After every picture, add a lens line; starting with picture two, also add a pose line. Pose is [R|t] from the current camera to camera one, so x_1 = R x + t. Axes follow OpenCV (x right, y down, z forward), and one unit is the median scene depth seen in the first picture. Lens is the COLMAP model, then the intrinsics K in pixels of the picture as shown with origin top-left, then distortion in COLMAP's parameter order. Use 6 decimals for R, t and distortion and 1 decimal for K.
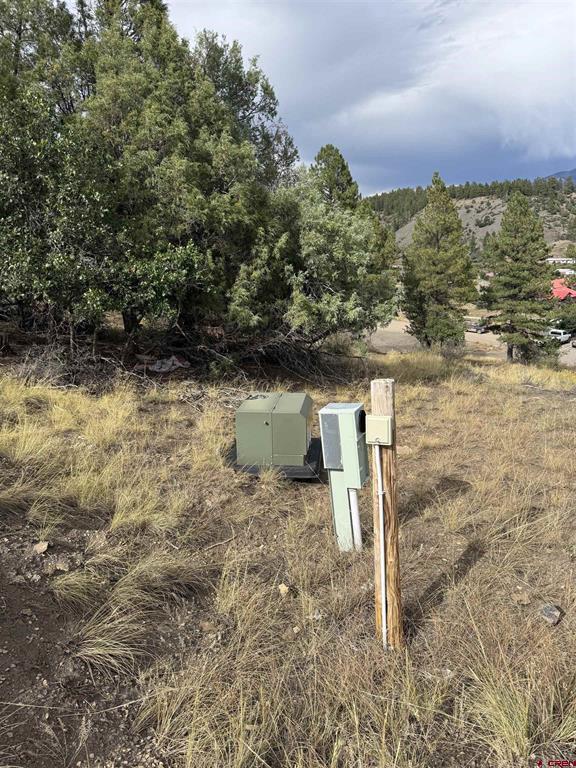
lens RADIAL K [[542.9, 0, 288.0], [0, 542.9, 384.0], [0, 0, 1]] dist [0.074903, -0.000679]
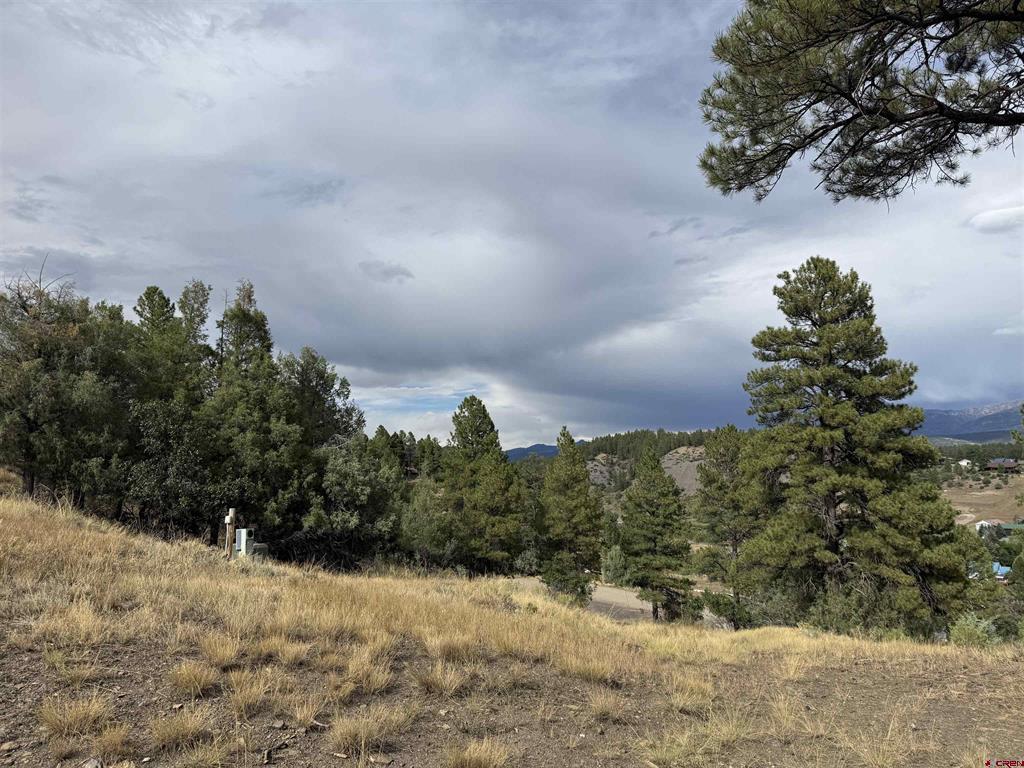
lens RADIAL K [[723.9, 0, 512.0], [0, 723.9, 384.0], [0, 0, 1]] dist [0.074903, -0.000679]
pose [[0.998609, 0.052728, -0.000122, 0.598015], [-0.048743, 0.922252, -0.383503, 0.304219], [-0.020109, 0.382976, 0.923540, -1.205258]]
